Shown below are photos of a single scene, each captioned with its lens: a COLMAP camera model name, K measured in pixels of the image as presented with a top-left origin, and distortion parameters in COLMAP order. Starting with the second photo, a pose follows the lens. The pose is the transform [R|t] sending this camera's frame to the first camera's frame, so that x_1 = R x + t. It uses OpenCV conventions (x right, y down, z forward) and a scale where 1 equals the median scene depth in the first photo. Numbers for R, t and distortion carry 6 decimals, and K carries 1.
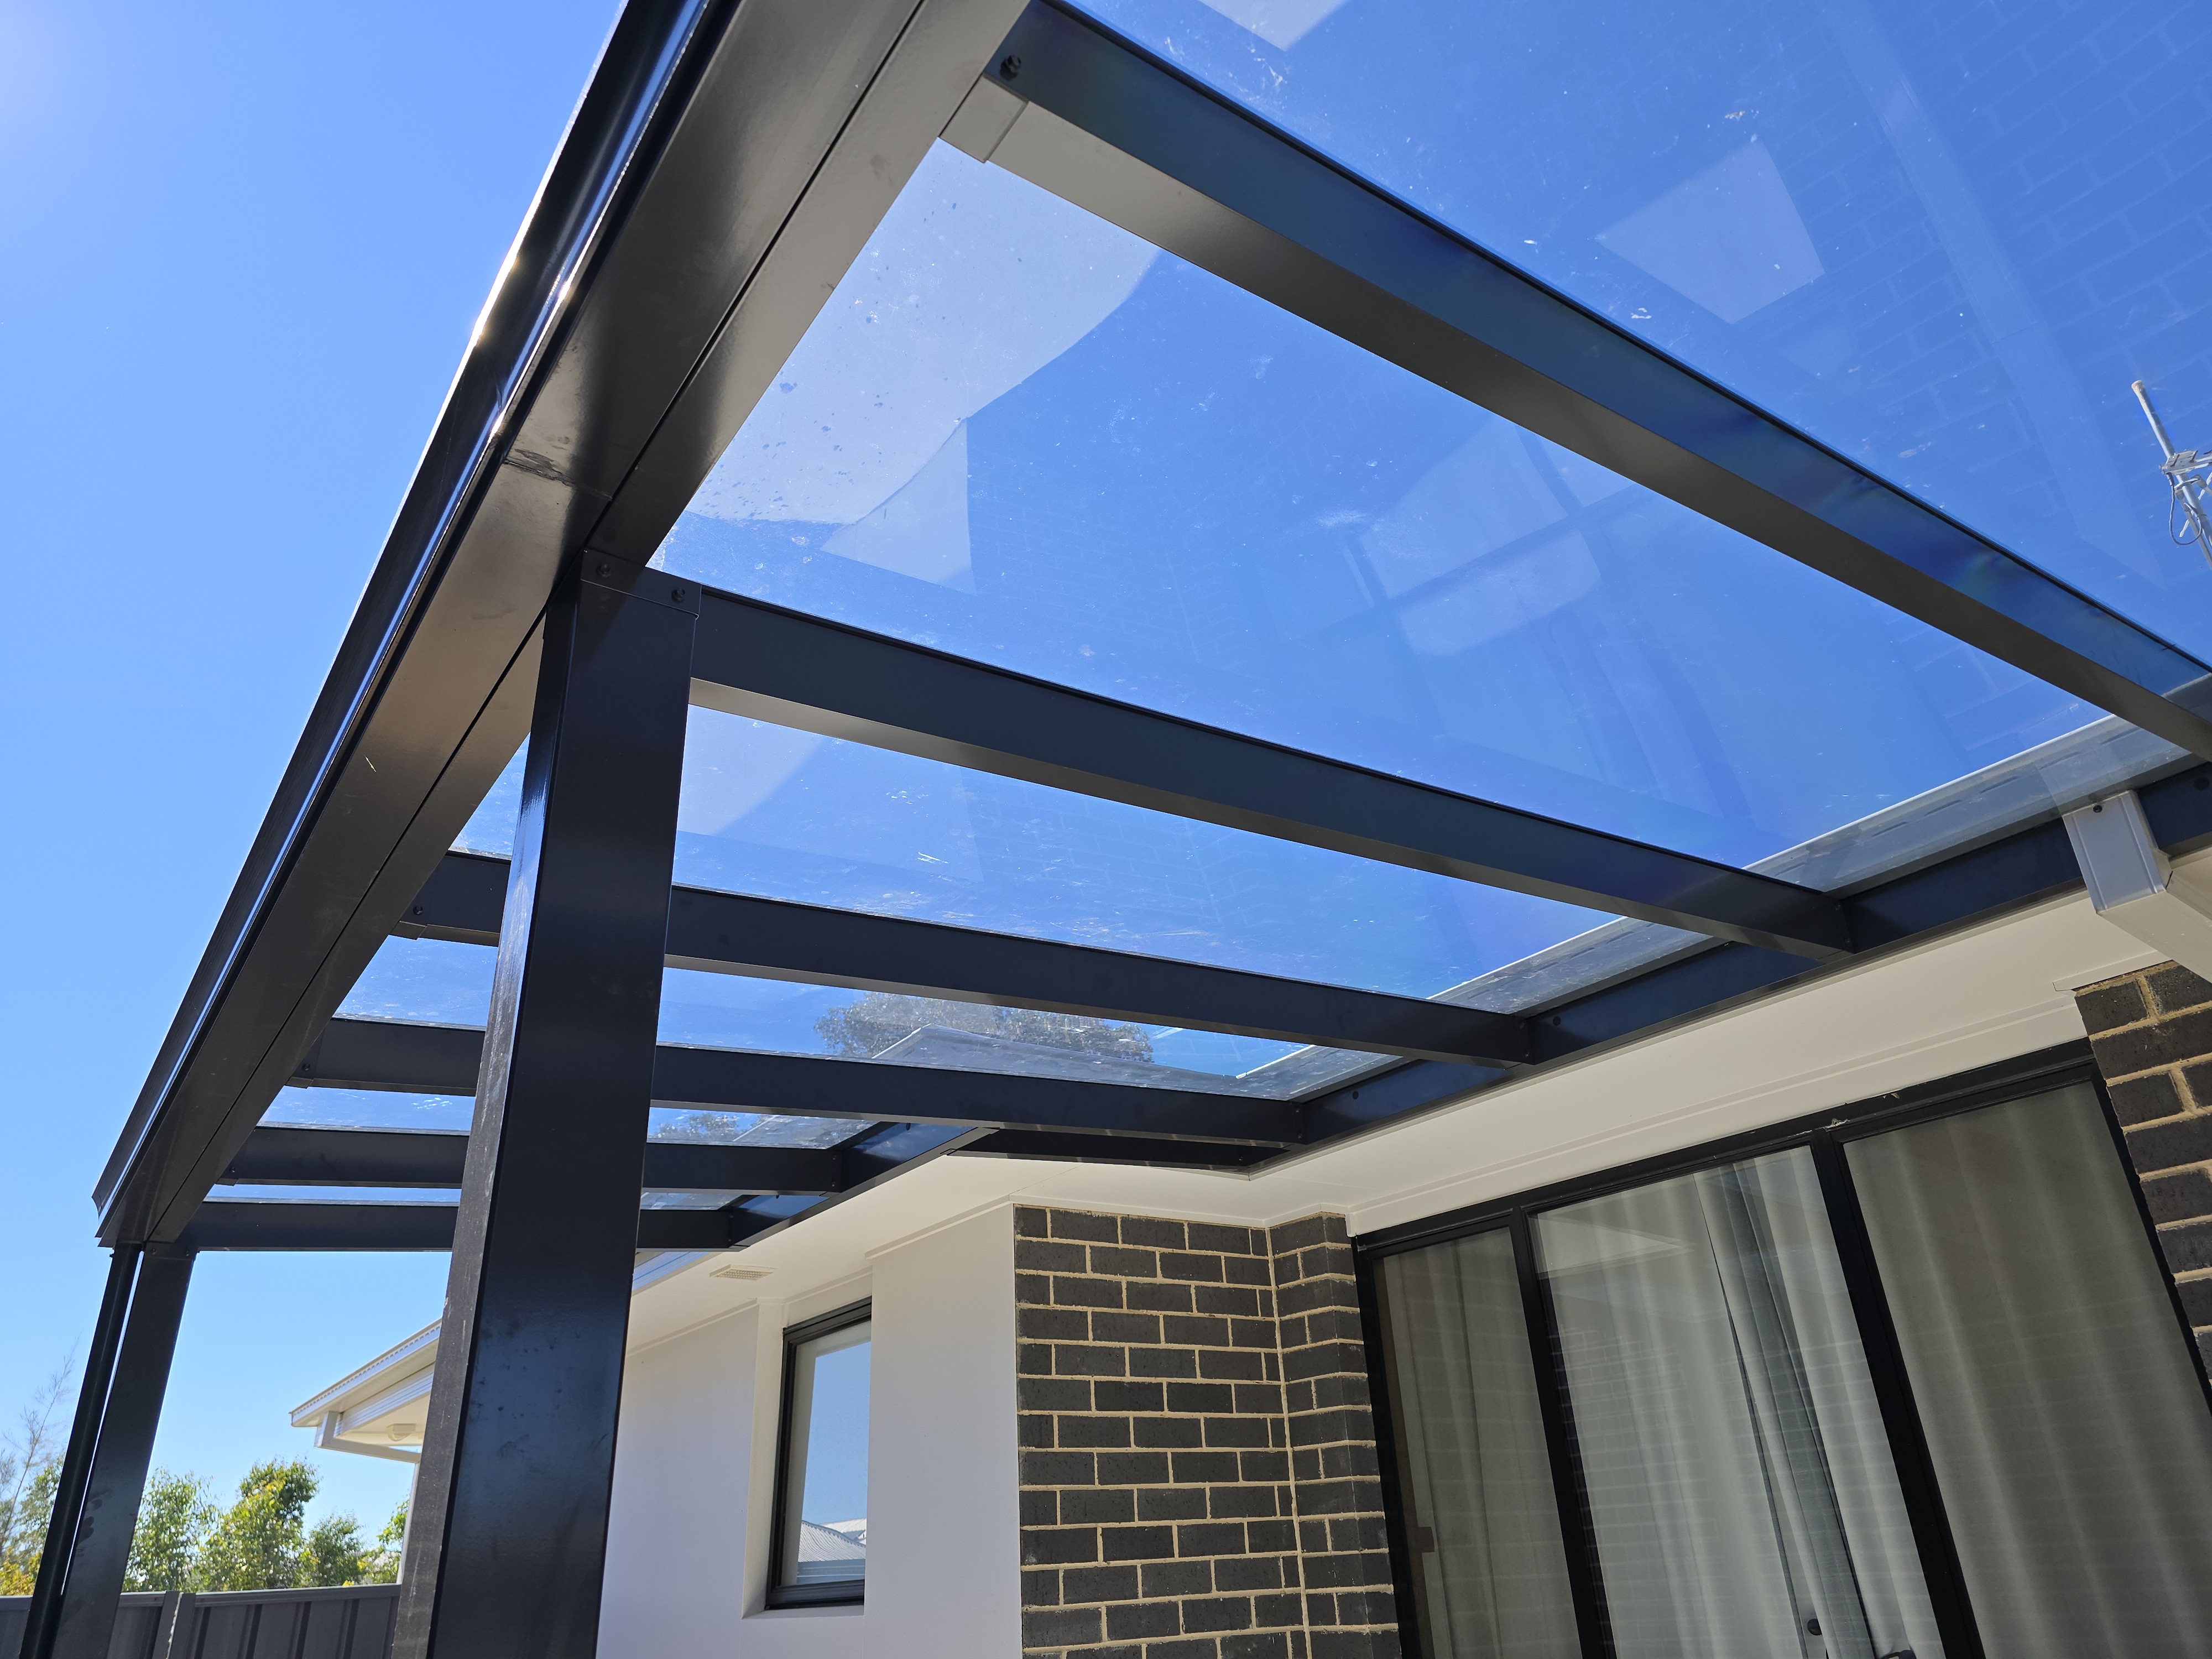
lens RADIAL K [[1507.2, 0, 1115.7], [0, 1507.2, 833.7], [0, 0, 1]] dist [0.061479, -0.062010]
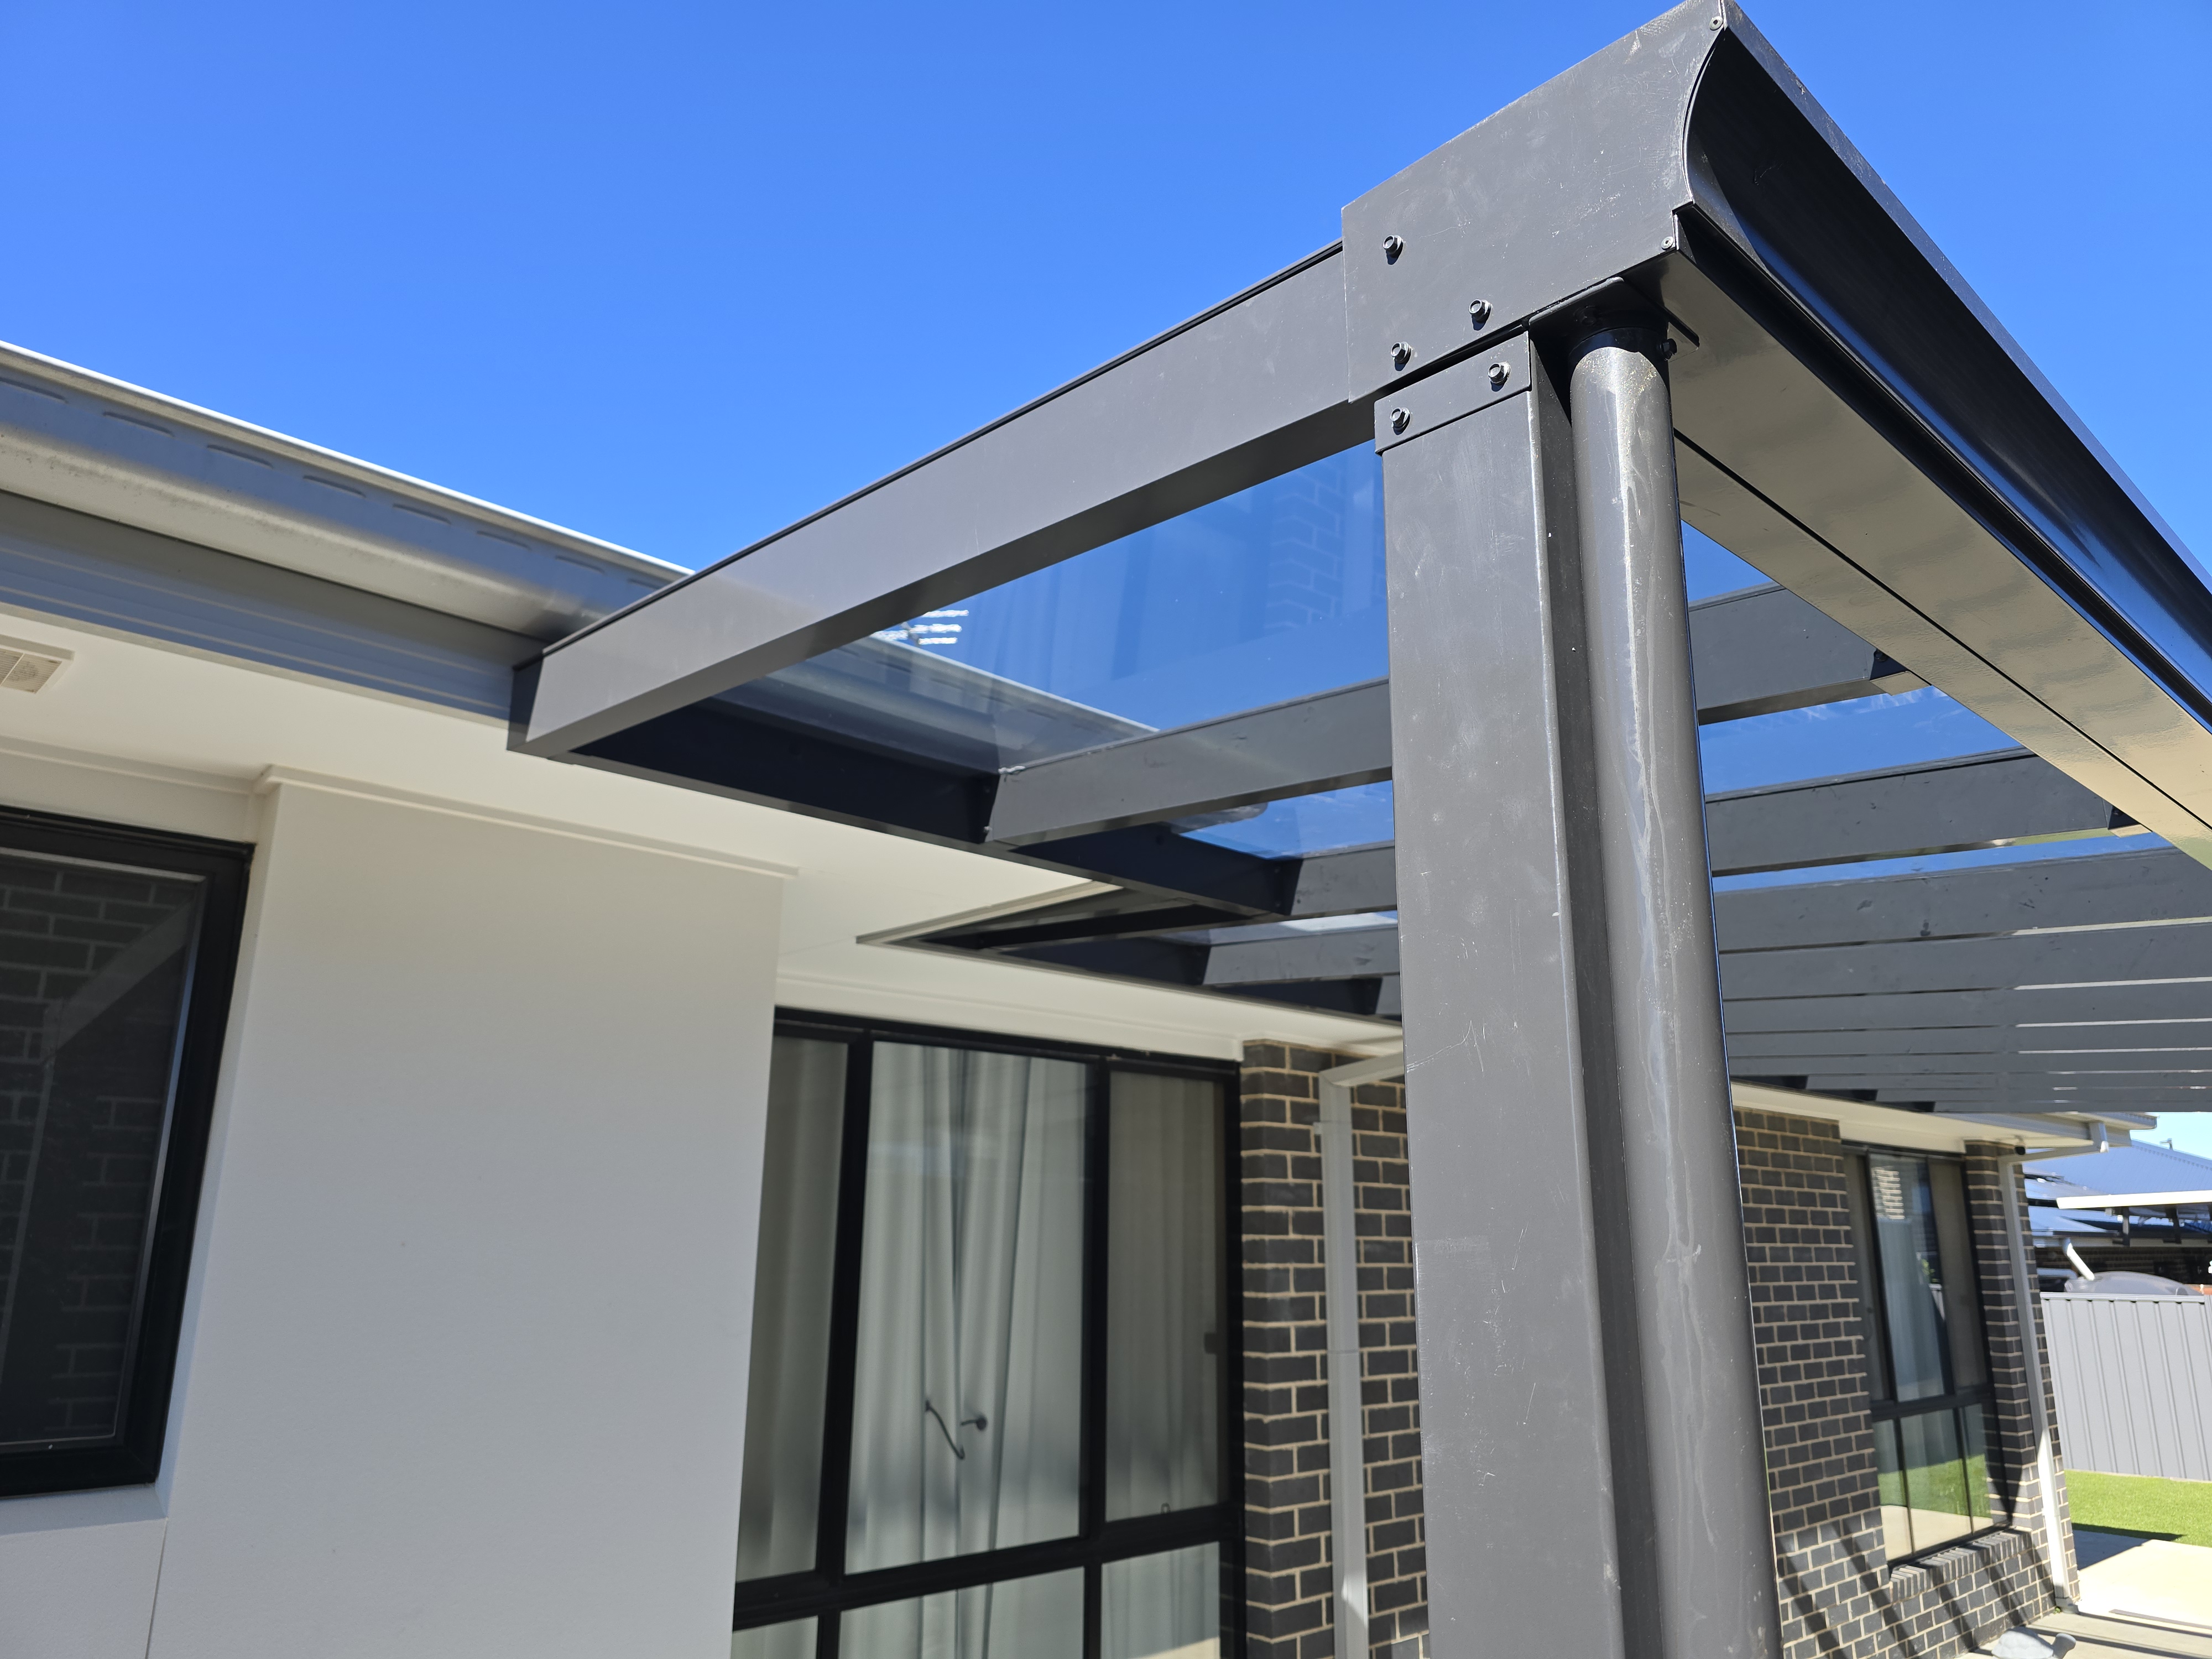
lens RADIAL K [[1507.2, 0, 1115.7], [0, 1507.2, 833.7], [0, 0, 1]] dist [0.061479, -0.062010]
pose [[-0.123603, 0.296172, 0.947103, -0.766769], [-0.444566, 0.836758, -0.319684, 0.390190], [-0.887177, -0.460563, 0.028242, 0.894138]]
